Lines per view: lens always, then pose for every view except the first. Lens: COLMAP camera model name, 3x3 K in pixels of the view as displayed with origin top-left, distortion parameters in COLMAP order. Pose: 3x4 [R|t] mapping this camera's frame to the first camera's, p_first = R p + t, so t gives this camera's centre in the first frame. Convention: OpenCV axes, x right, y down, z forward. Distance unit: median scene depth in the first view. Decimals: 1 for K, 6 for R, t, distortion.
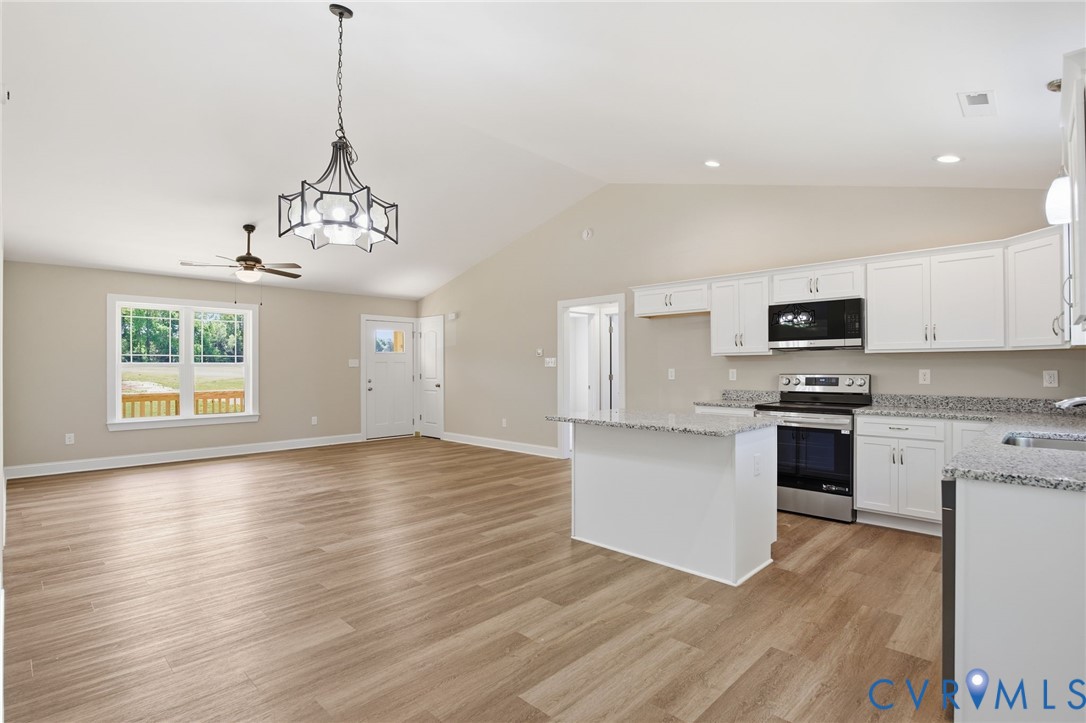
lens RADIAL K [[532.2, 0, 540.2], [0, 532.2, 365.1], [0, 0, 1]] dist [-0.012887, 0.000548]
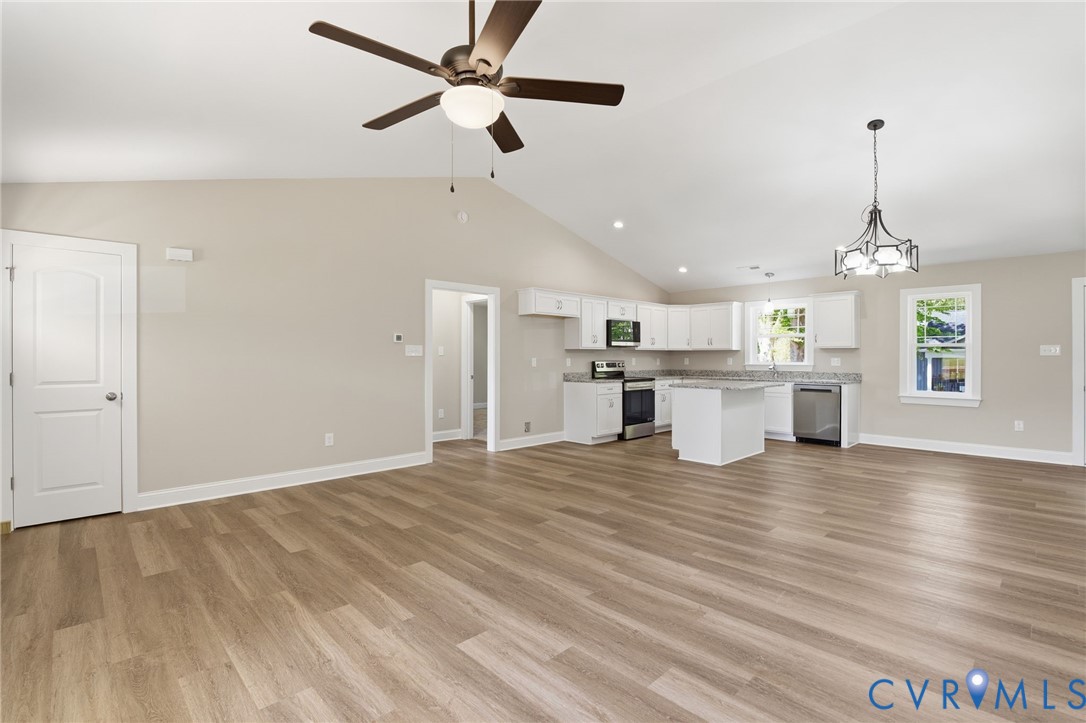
lens RADIAL K [[501.3, 0, 536.5], [0, 501.3, 356.3], [0, 0, 1]] dist [-0.014377, -0.000816]
pose [[0.032775, 0.003118, 0.999458, -0.919063], [-0.004335, 0.999986, -0.002977, 0.006250], [-0.999453, -0.004236, 0.032788, 0.961114]]
